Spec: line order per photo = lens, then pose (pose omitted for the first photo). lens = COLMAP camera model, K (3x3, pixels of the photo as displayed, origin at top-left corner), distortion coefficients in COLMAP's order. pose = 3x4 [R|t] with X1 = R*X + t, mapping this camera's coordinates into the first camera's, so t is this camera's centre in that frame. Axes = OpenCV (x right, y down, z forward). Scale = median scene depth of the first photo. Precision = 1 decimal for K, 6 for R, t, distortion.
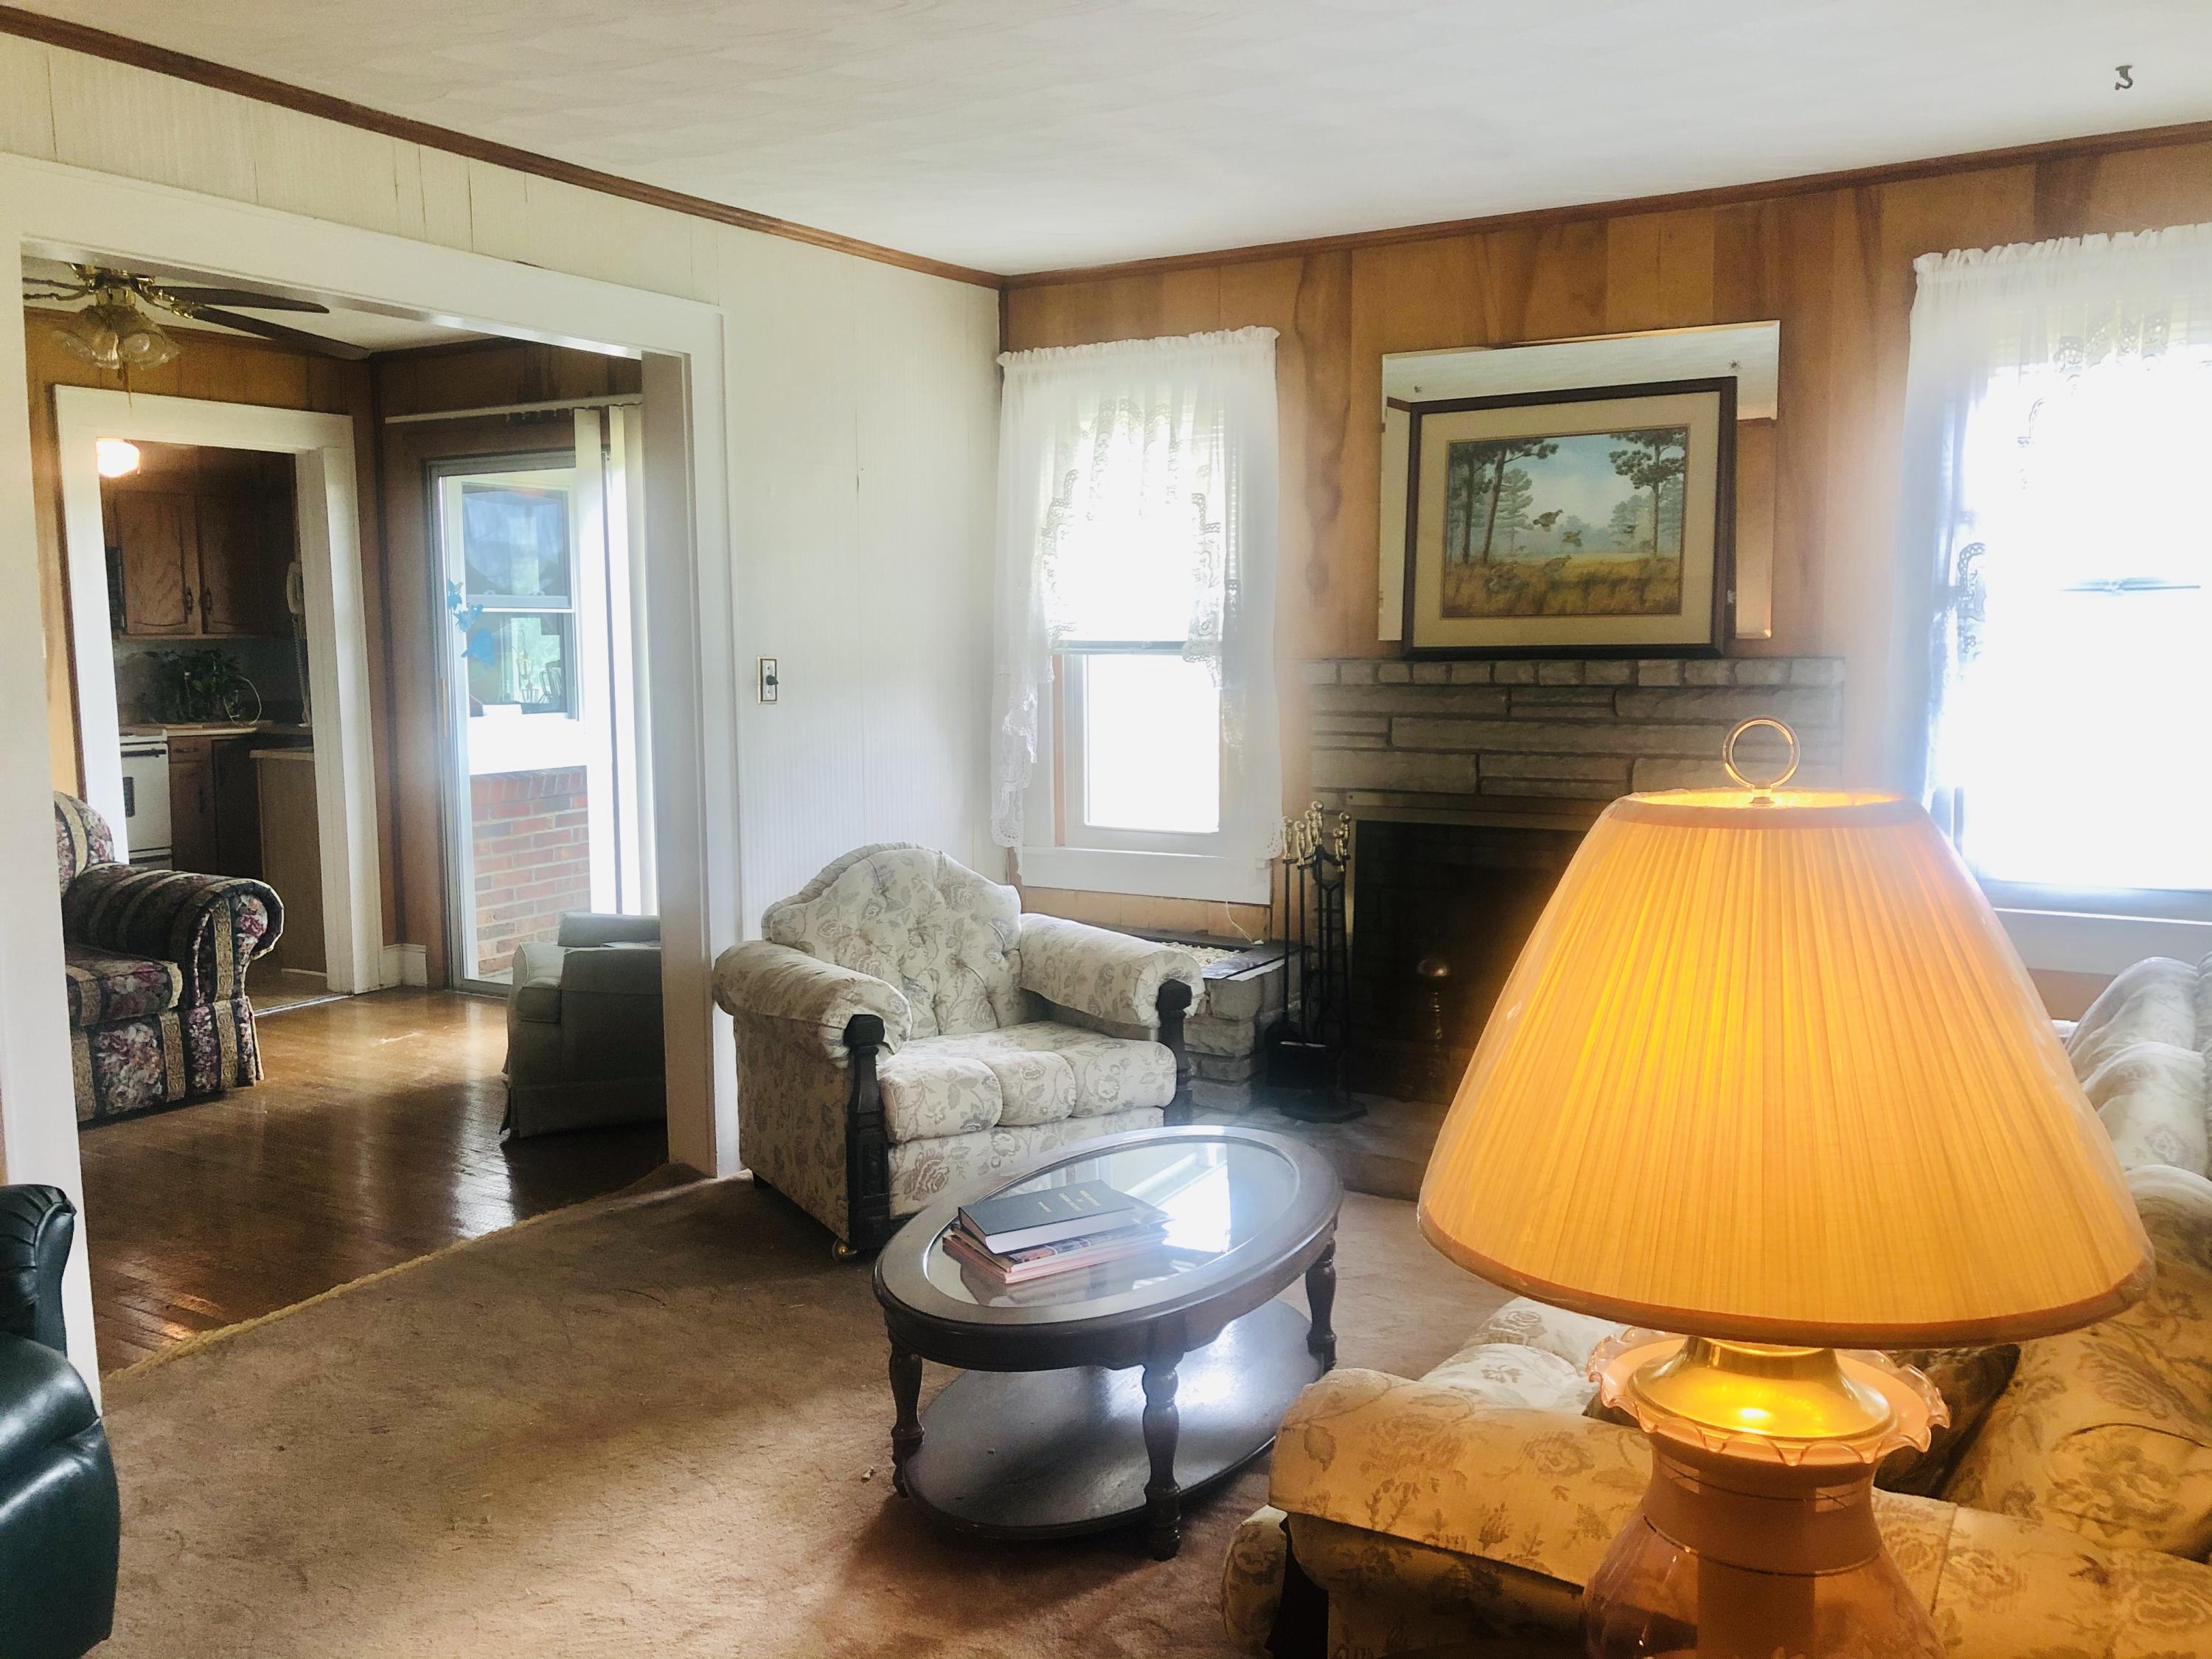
lens RADIAL K [[1799.7, 0, 1094.3], [0, 1799.7, 832.9], [0, 0, 1]] dist [0.043304, -0.060447]
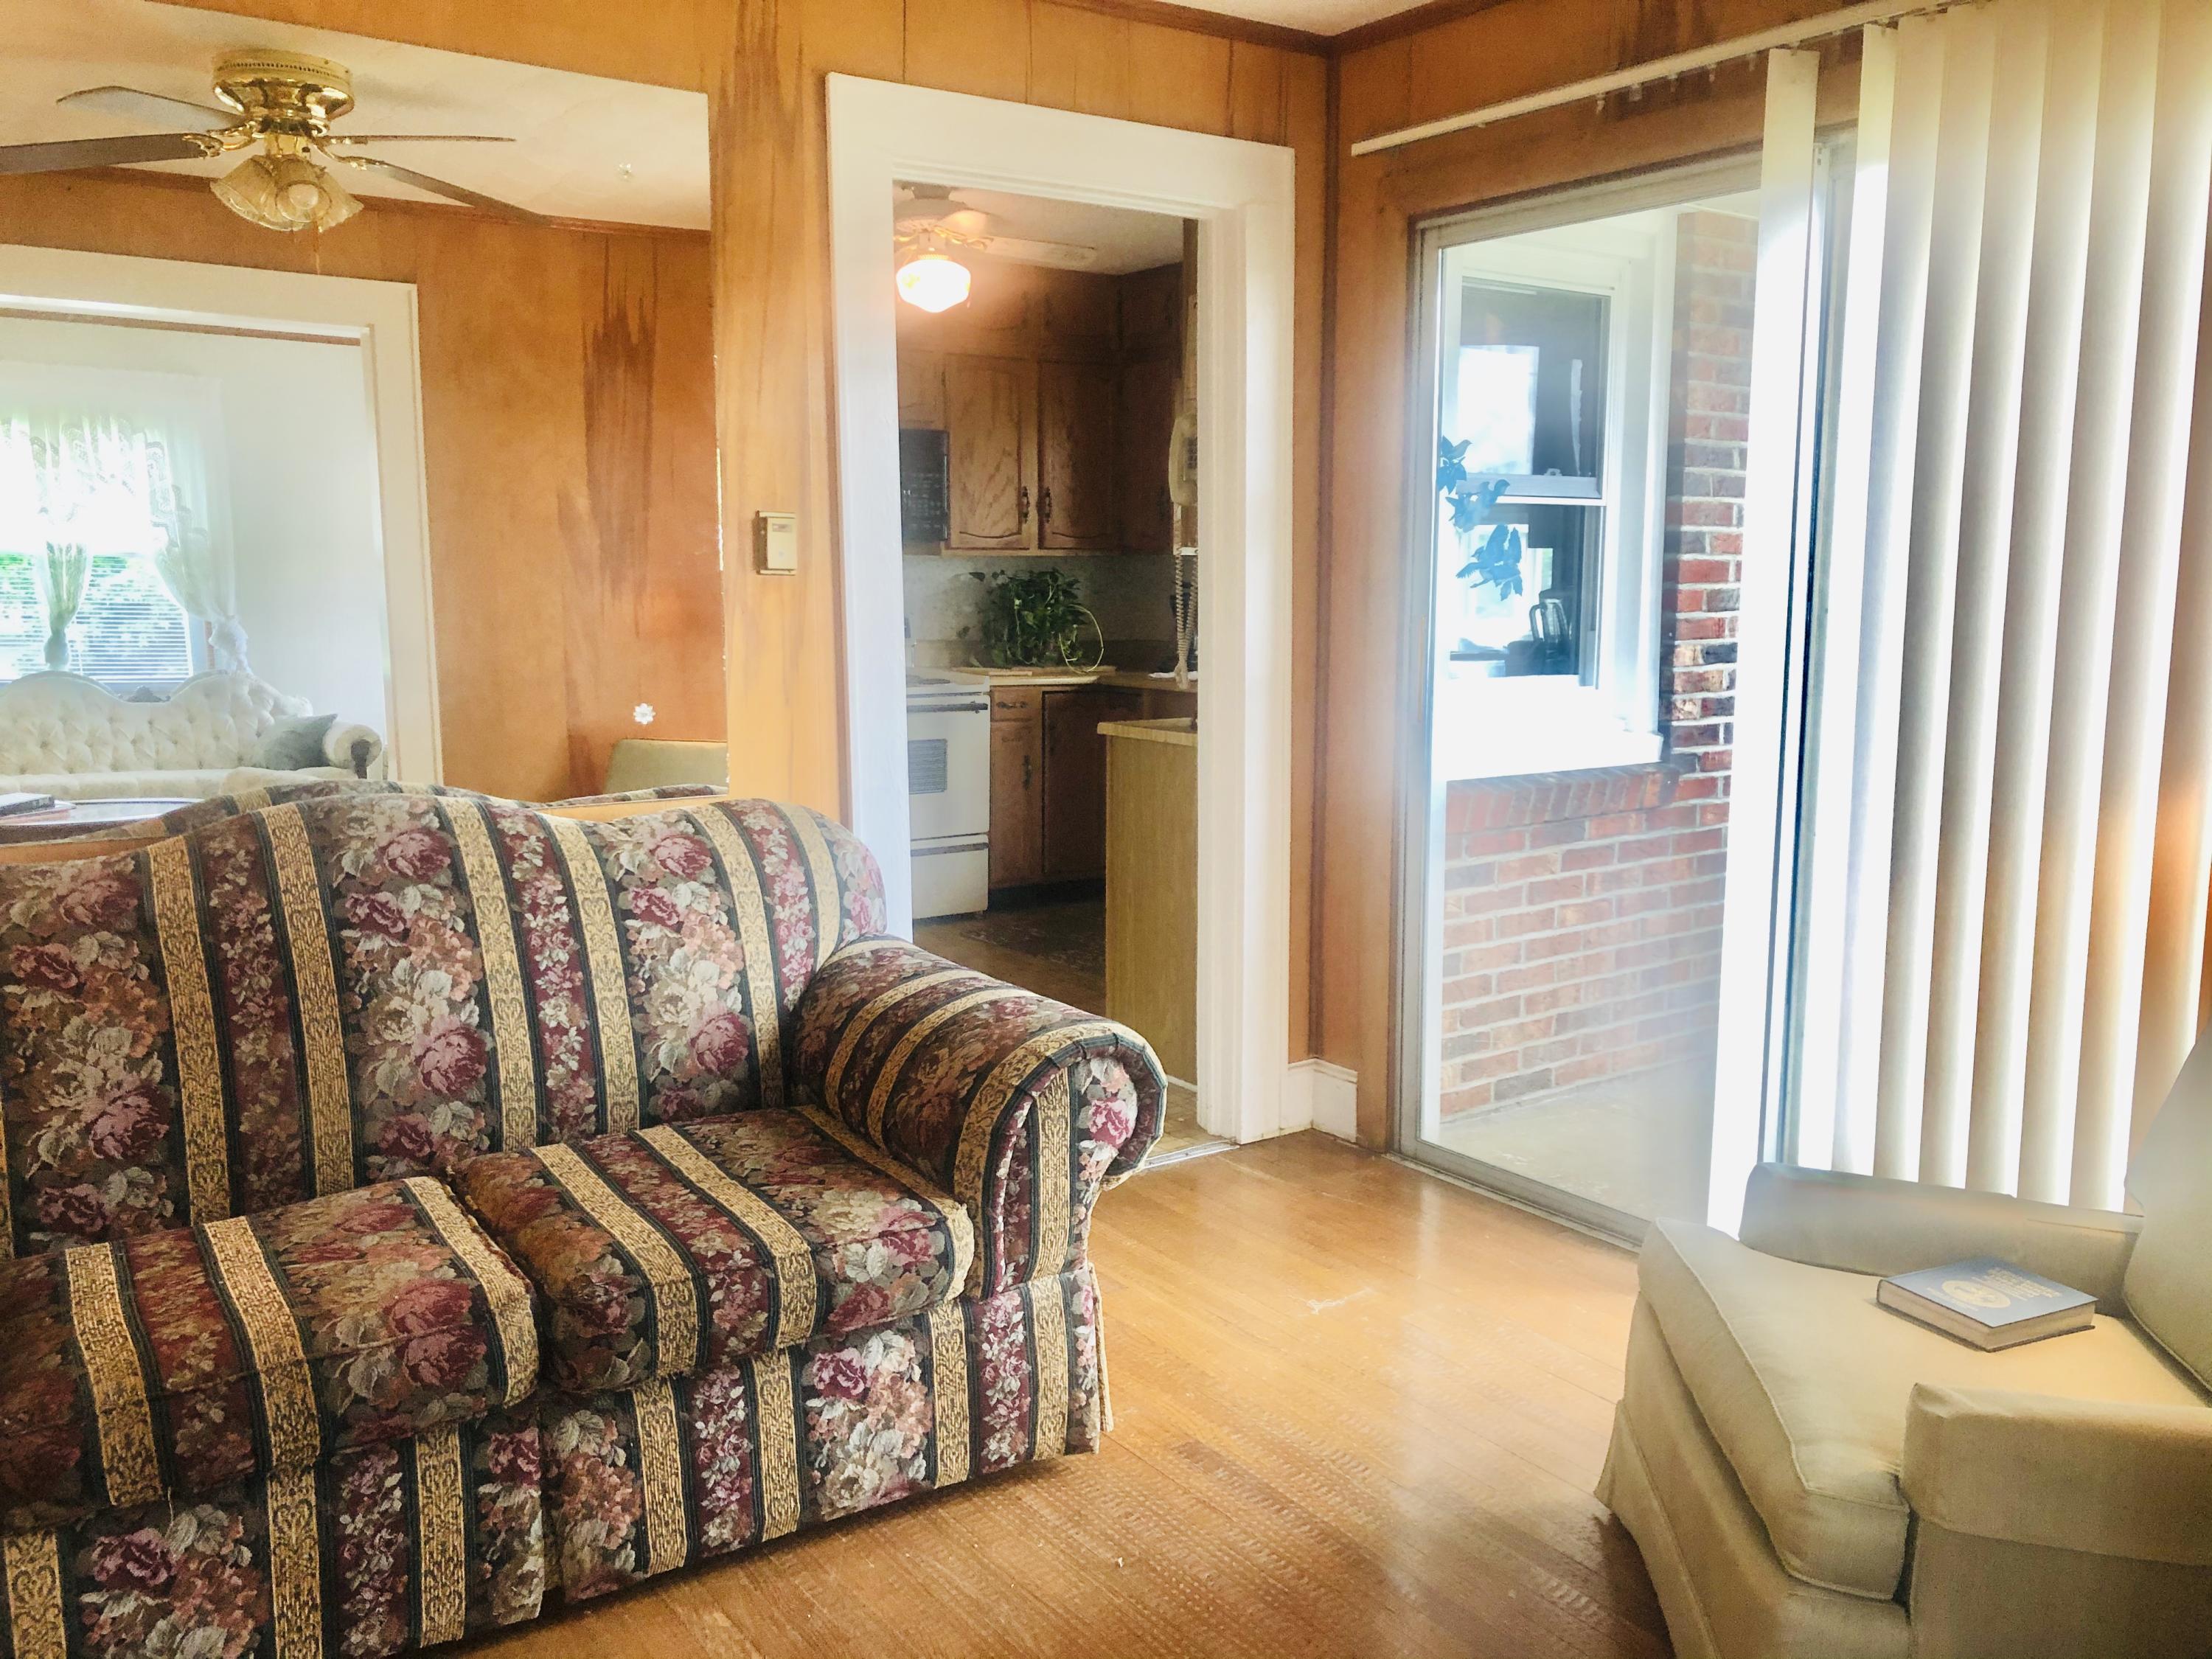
lens RADIAL K [[1799.7, 0, 1107.2], [0, 1799.7, 827.3], [0, 0, 1]] dist [0.043304, -0.060447]
pose [[0.915174, 0.062002, -0.398262, -0.267050], [-0.048463, 0.997856, 0.043982, -0.047765], [0.400136, -0.020950, 0.916216, 0.537637]]
